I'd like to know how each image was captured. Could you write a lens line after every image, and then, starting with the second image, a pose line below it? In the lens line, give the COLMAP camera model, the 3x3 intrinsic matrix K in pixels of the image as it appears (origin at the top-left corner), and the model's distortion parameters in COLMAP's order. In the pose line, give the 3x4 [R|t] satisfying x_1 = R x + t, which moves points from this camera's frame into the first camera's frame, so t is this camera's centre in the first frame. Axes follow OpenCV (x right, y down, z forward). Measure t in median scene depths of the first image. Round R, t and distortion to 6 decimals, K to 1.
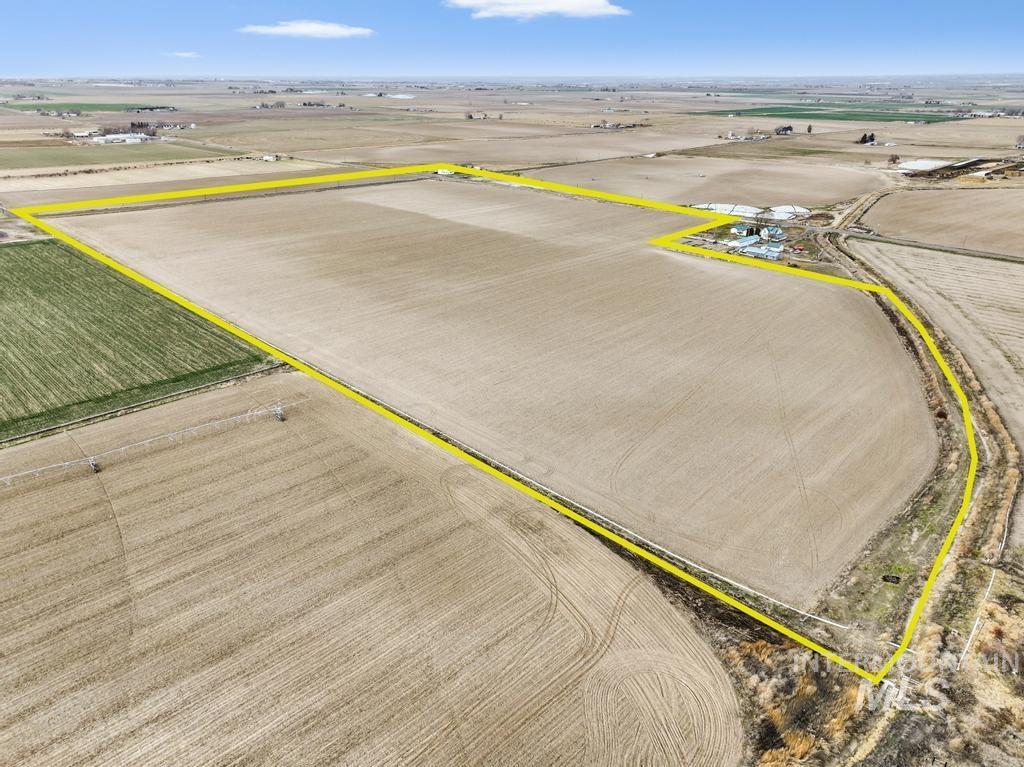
lens RADIAL K [[710.3, 0, 514.4], [0, 710.3, 389.5], [0, 0, 1]] dist [0.000280, 0.015221]
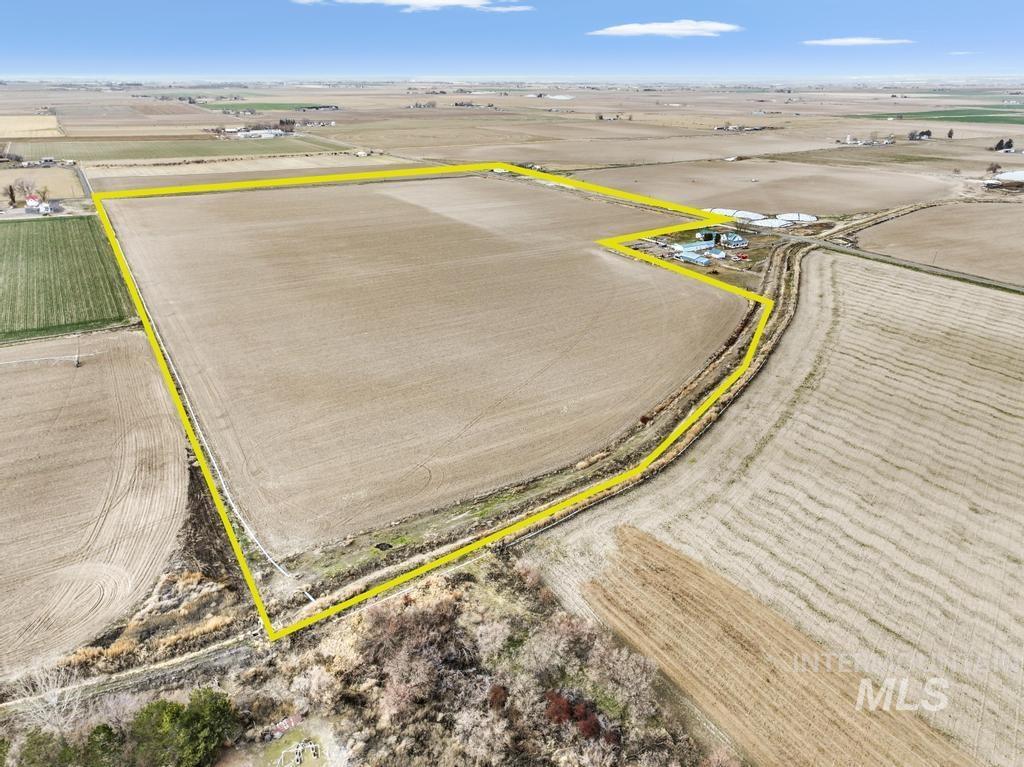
lens RADIAL K [[710.3, 0, 509.0], [0, 710.3, 382.7], [0, 0, 1]] dist [0.000280, 0.015221]
pose [[0.971047, 0.091834, -0.220532, 0.181437], [-0.093885, 0.995582, 0.001188, 0.000251], [0.219667, 0.019551, 0.975379, -0.001928]]
